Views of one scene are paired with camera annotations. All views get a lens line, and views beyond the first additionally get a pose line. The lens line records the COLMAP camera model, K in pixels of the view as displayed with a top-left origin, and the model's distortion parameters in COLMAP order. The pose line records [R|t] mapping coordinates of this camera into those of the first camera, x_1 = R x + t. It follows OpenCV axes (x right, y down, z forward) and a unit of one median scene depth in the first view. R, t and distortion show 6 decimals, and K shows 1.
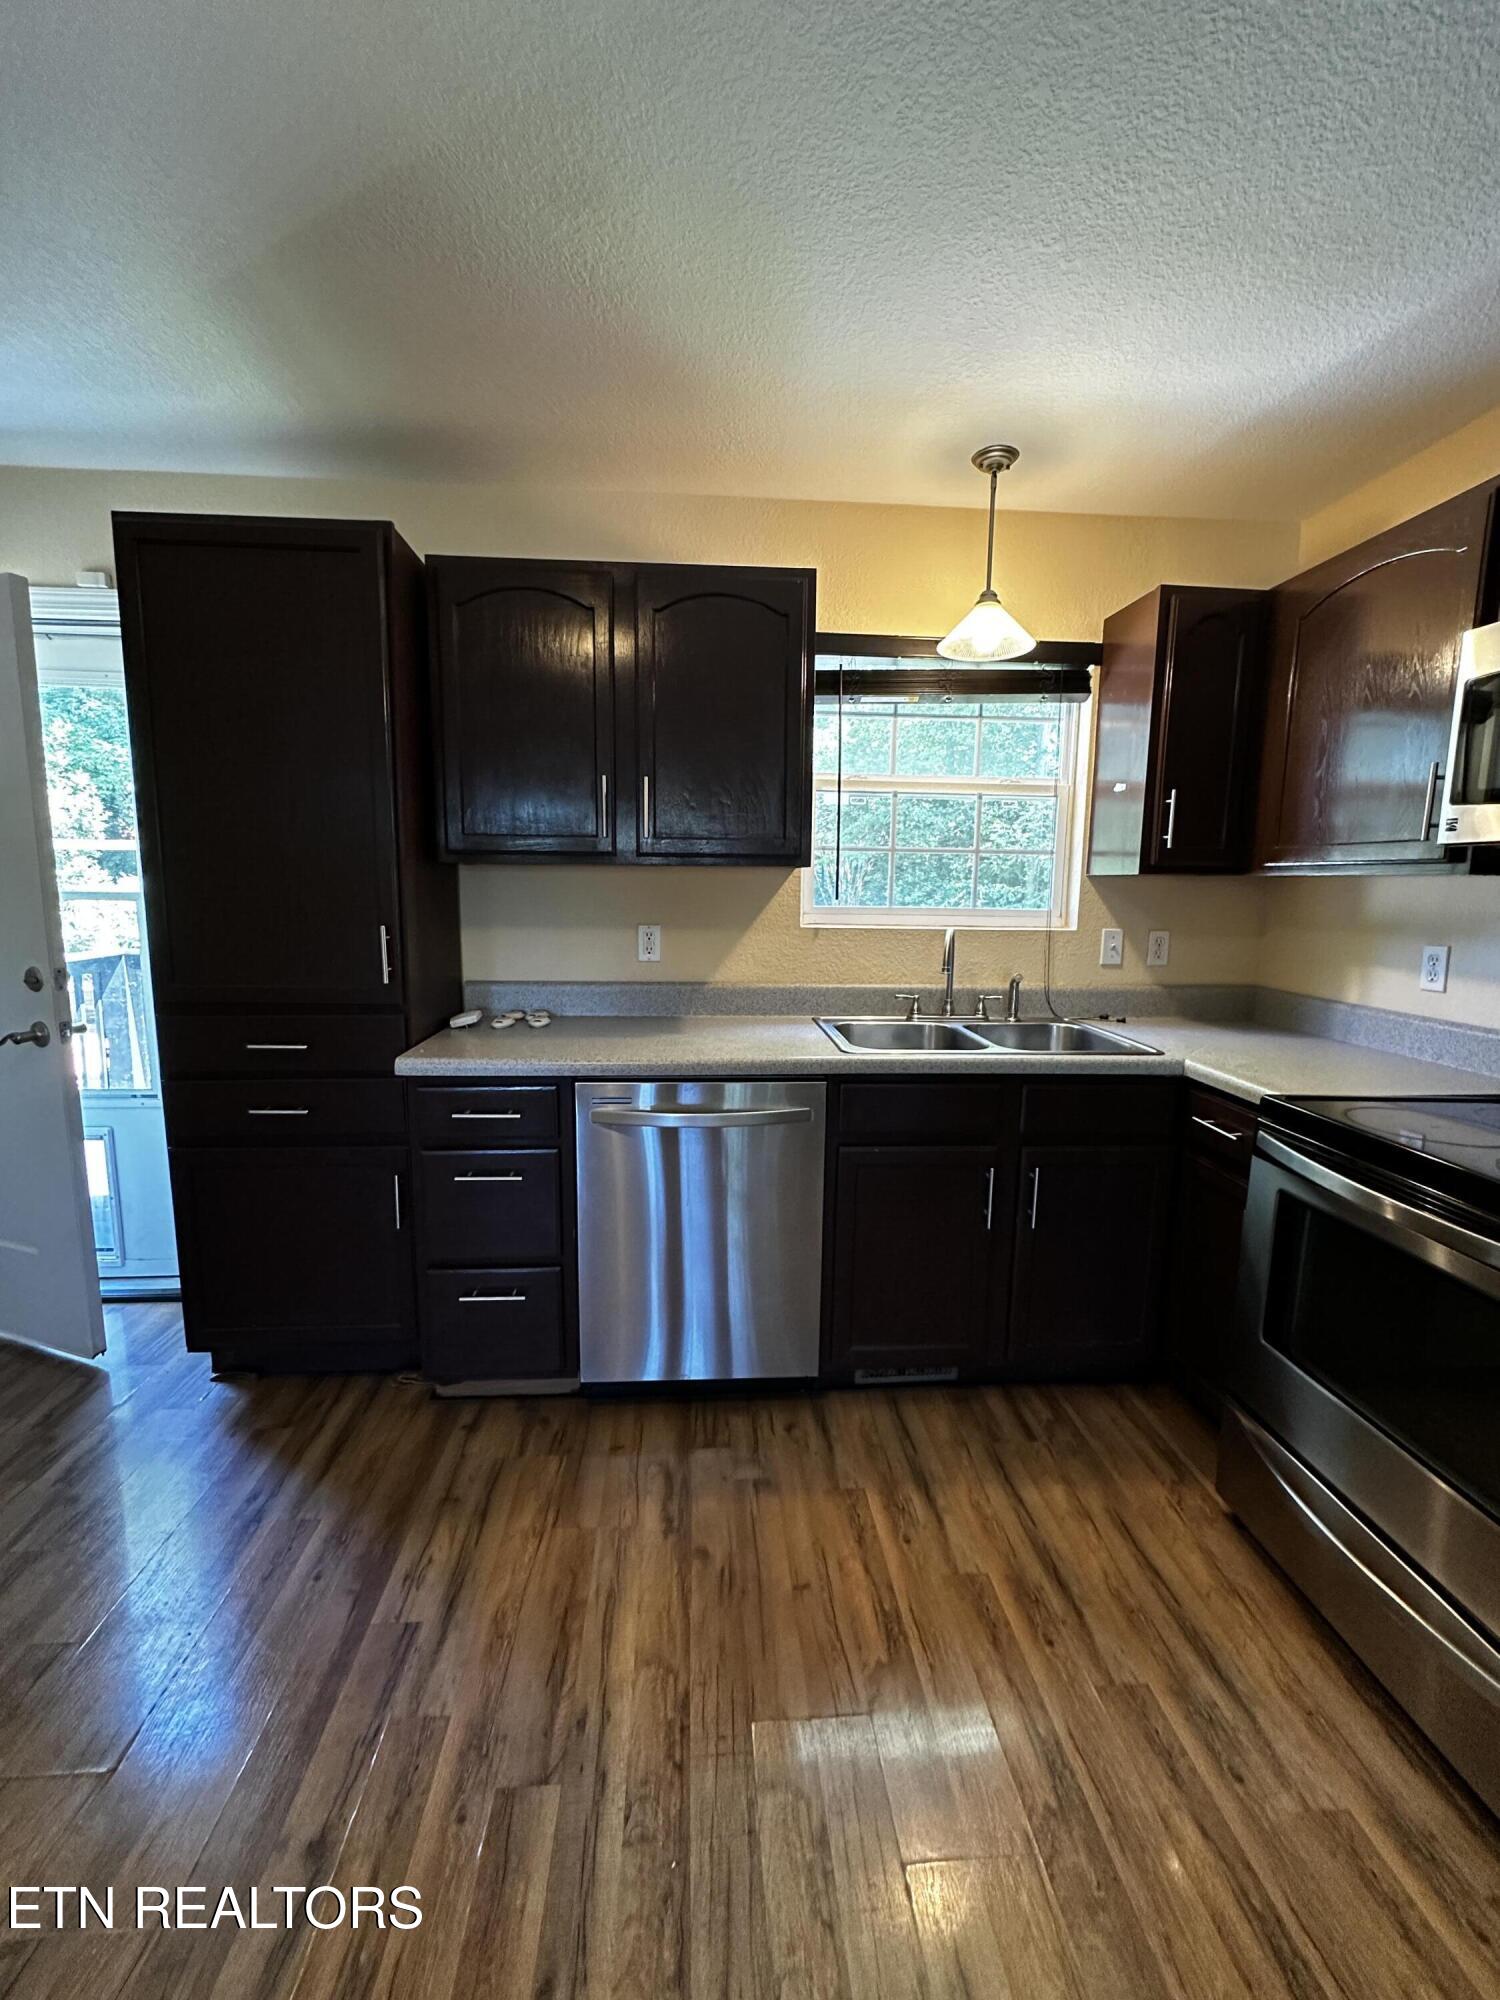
lens RADIAL K [[799.5, 0, 741.5], [0, 799.5, 1021.5], [0, 0, 1]] dist [-0.014260, 0.002412]
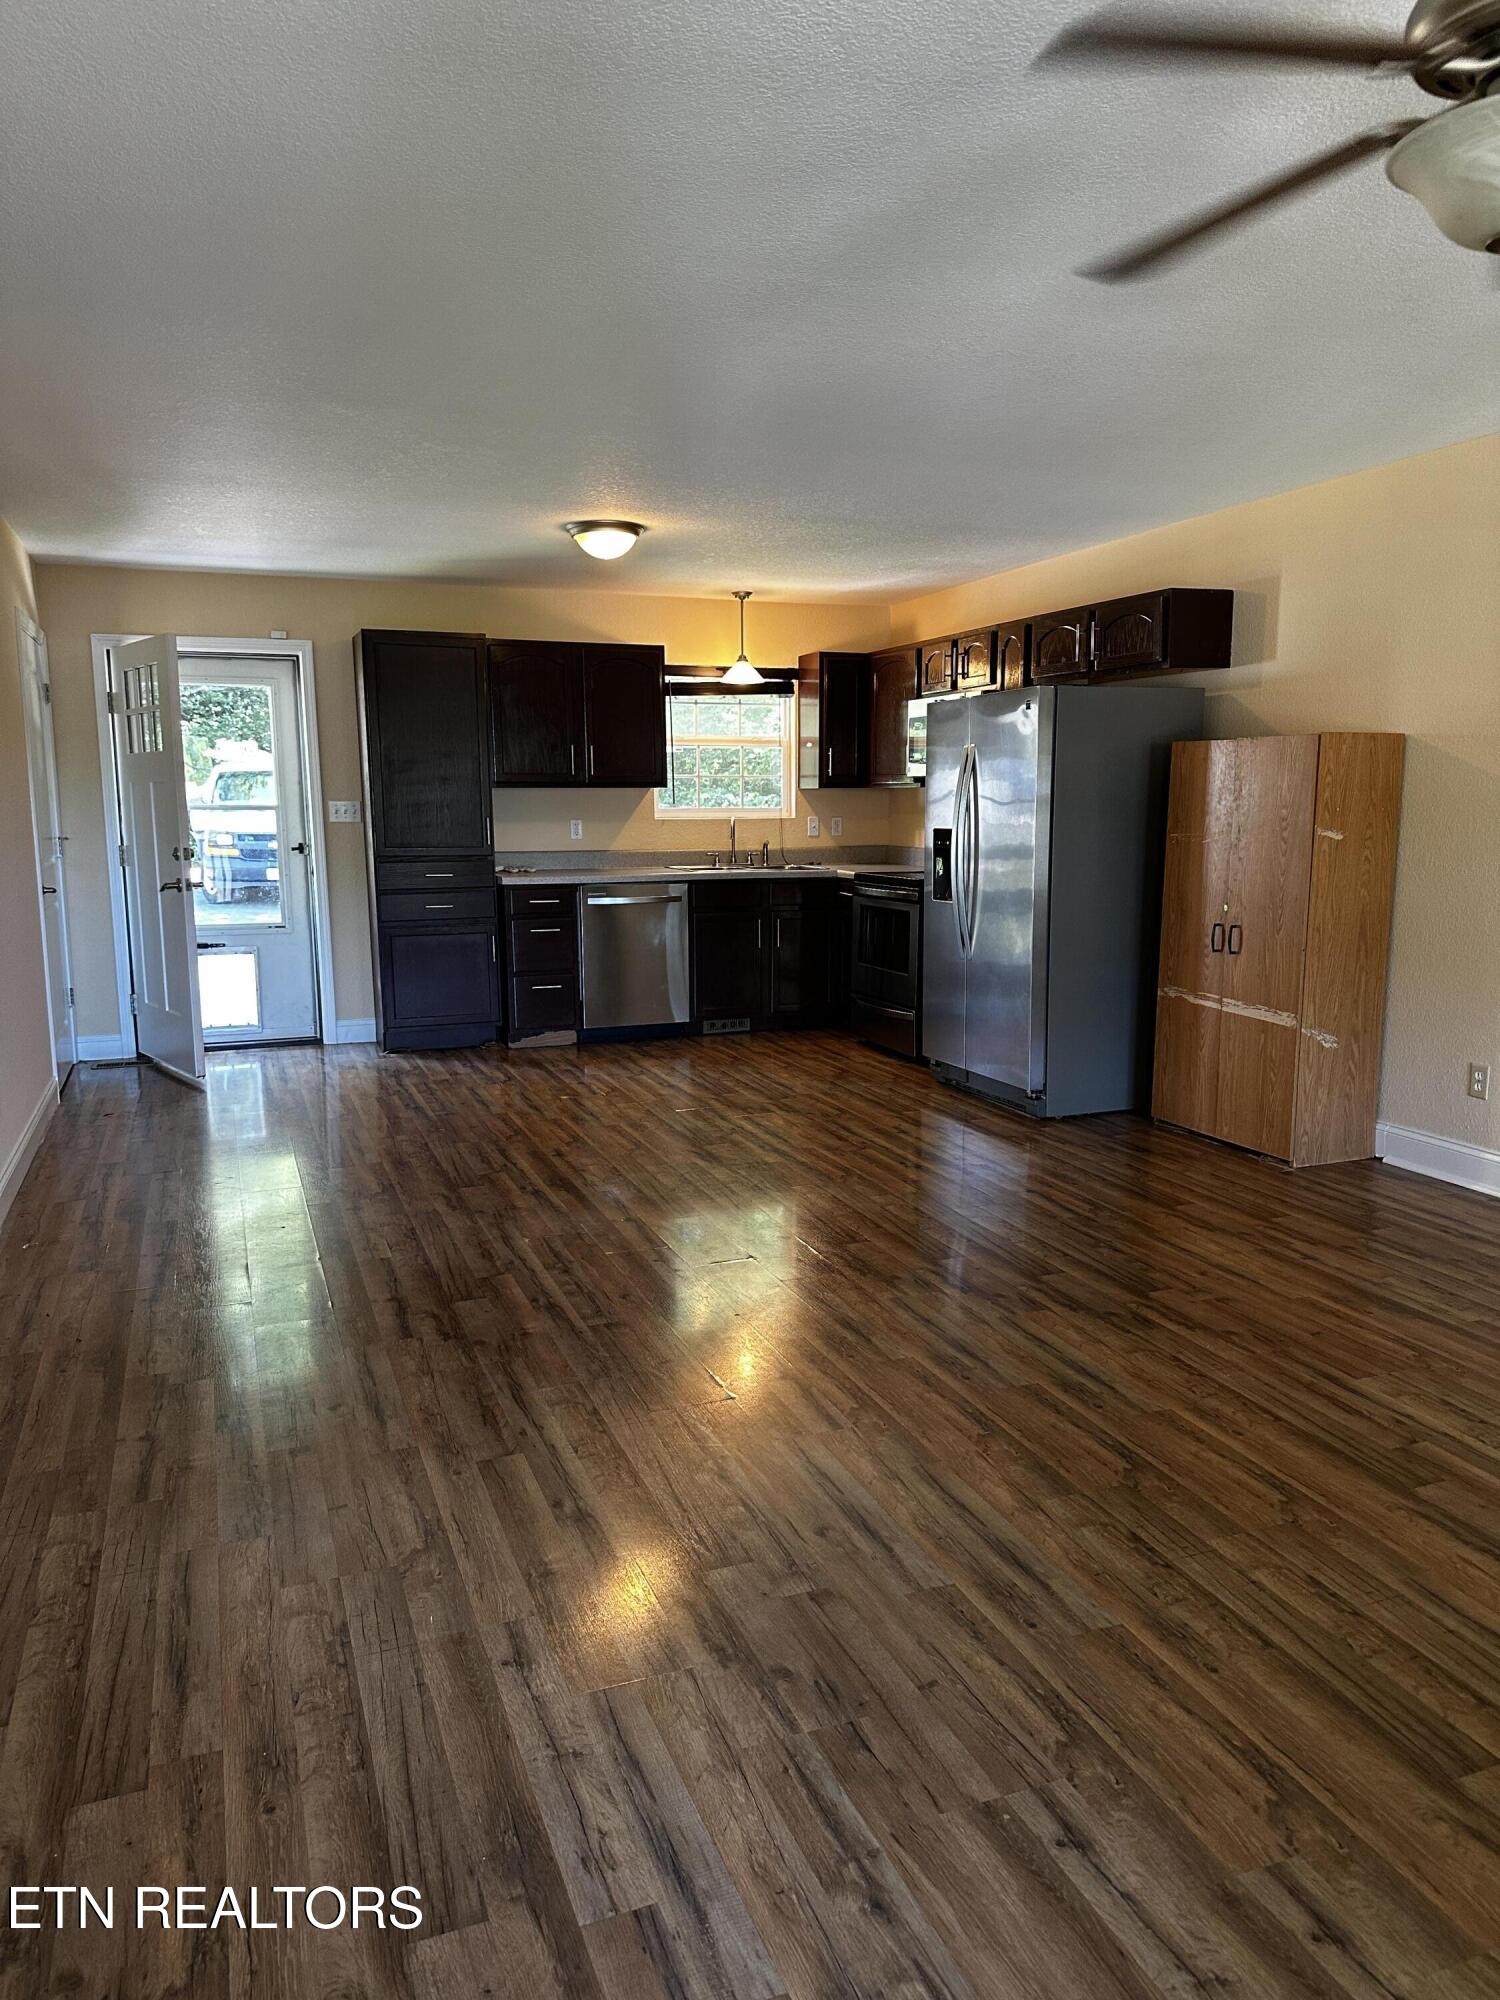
lens RADIAL K [[1368.4, 0, 732.6], [0, 1368.4, 1005.7], [0, 0, 1]] dist [0.074829, 0.000538]
pose [[0.959059, -0.058518, 0.277096, -0.705387], [0.060970, 0.998140, -0.000233, 0.351427], [-0.276567, 0.017118, 0.960842, -2.252262]]
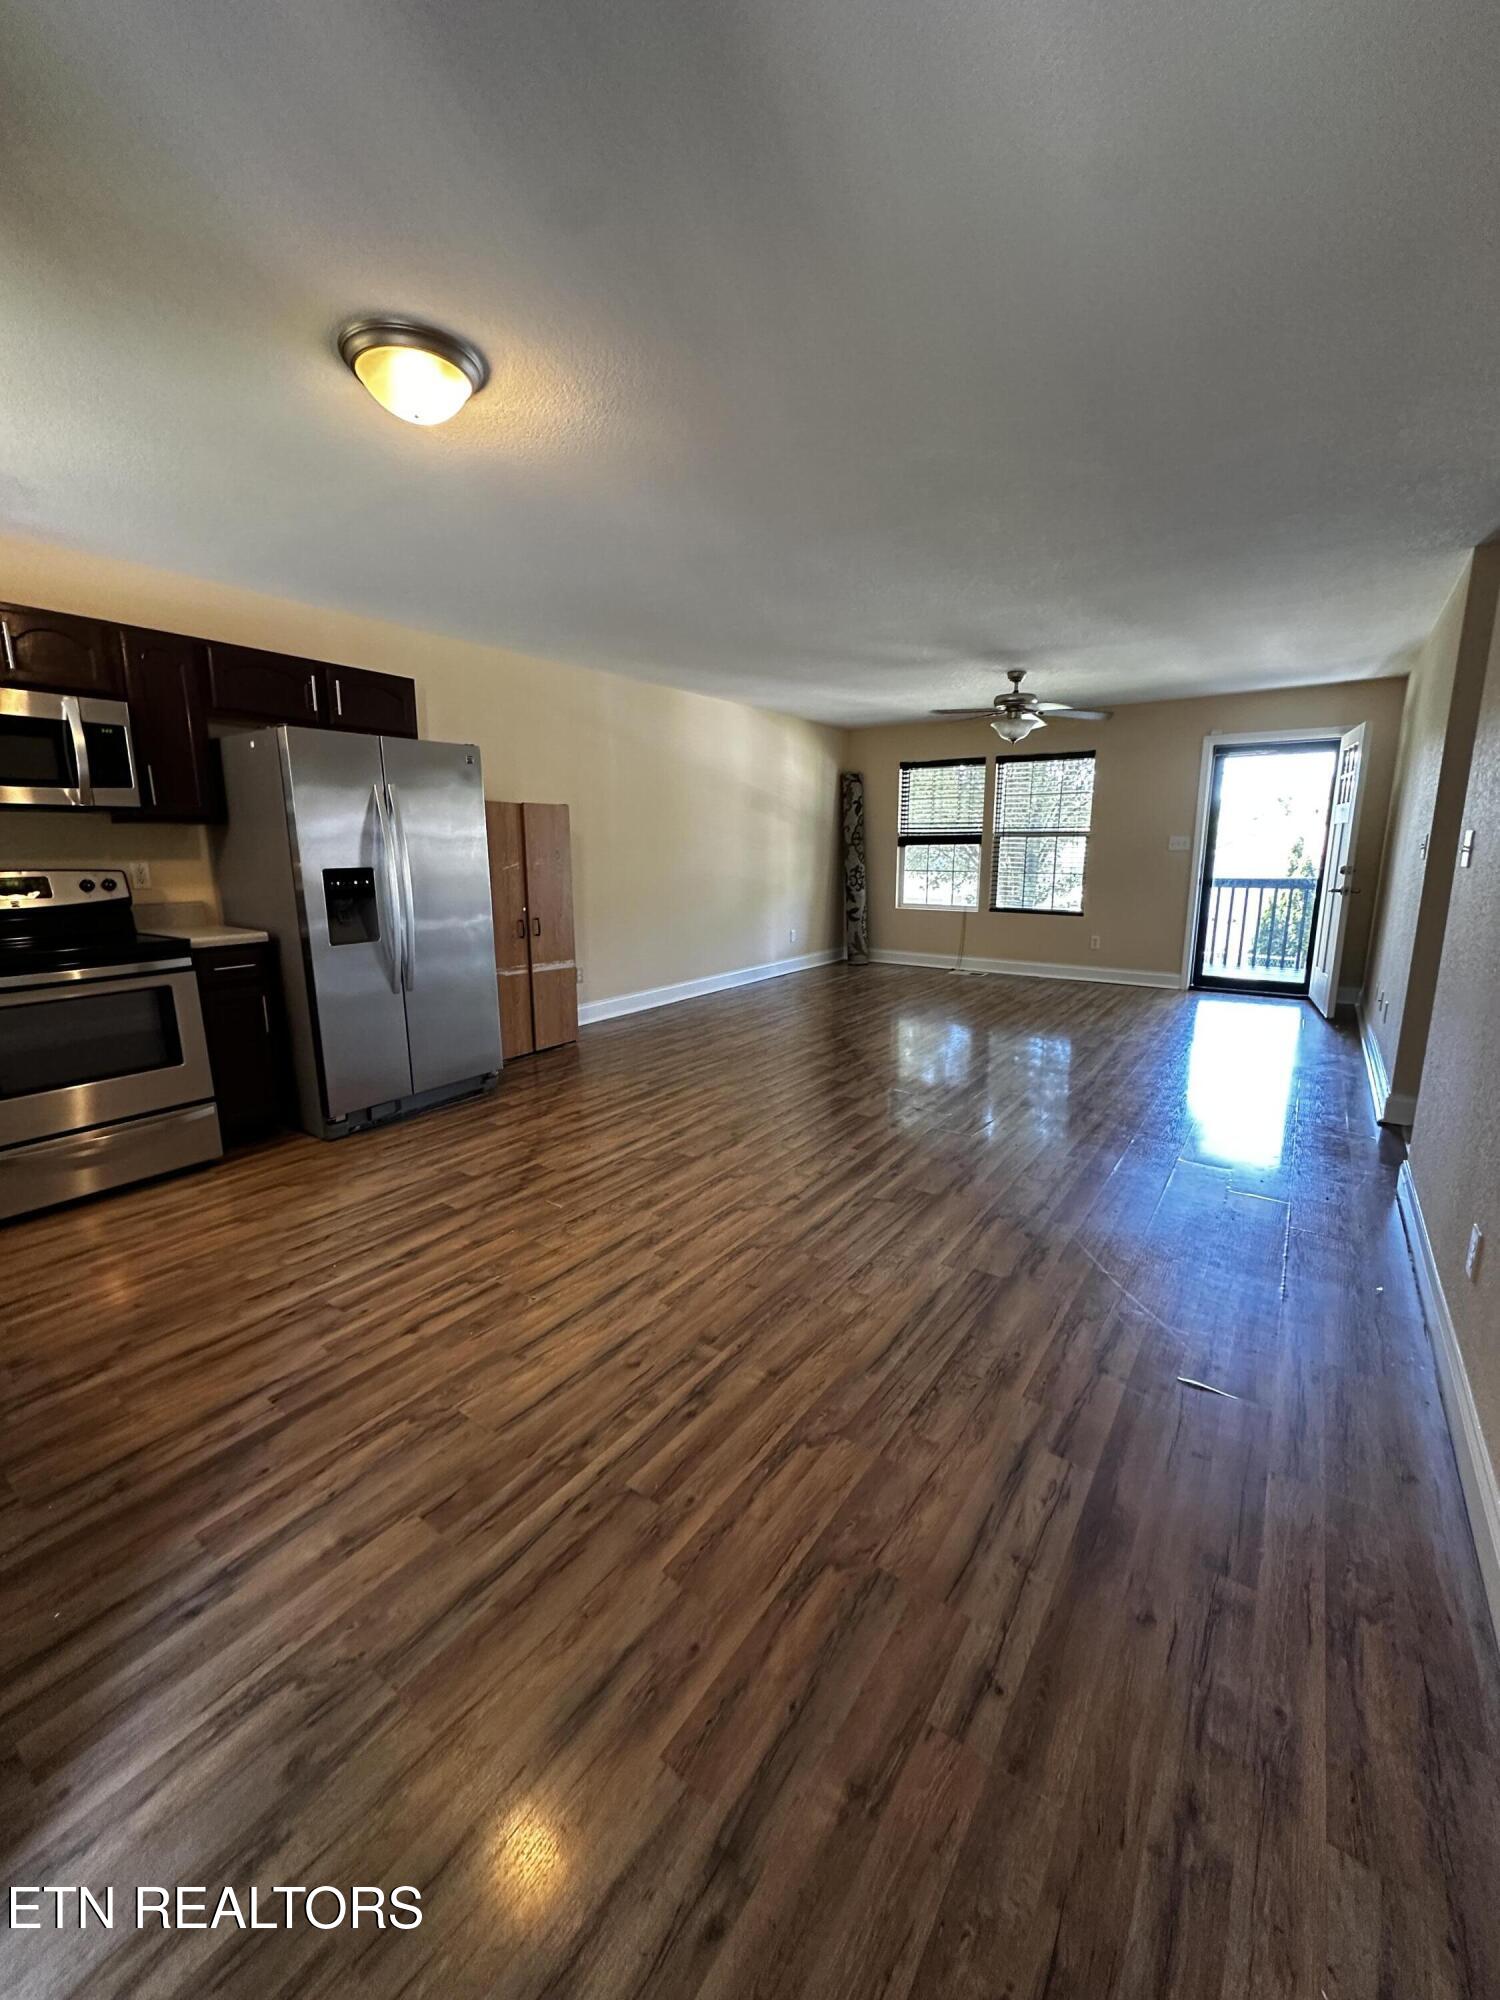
lens RADIAL K [[799.5, 0, 755.1], [0, 799.5, 986.3], [0, 0, 1]] dist [-0.014260, 0.002412]
pose [[-0.776090, -0.117581, 0.619564, -1.062198], [0.096835, 0.948592, 0.301324, -0.117580], [-0.623144, 0.293850, -0.724806, 0.757126]]
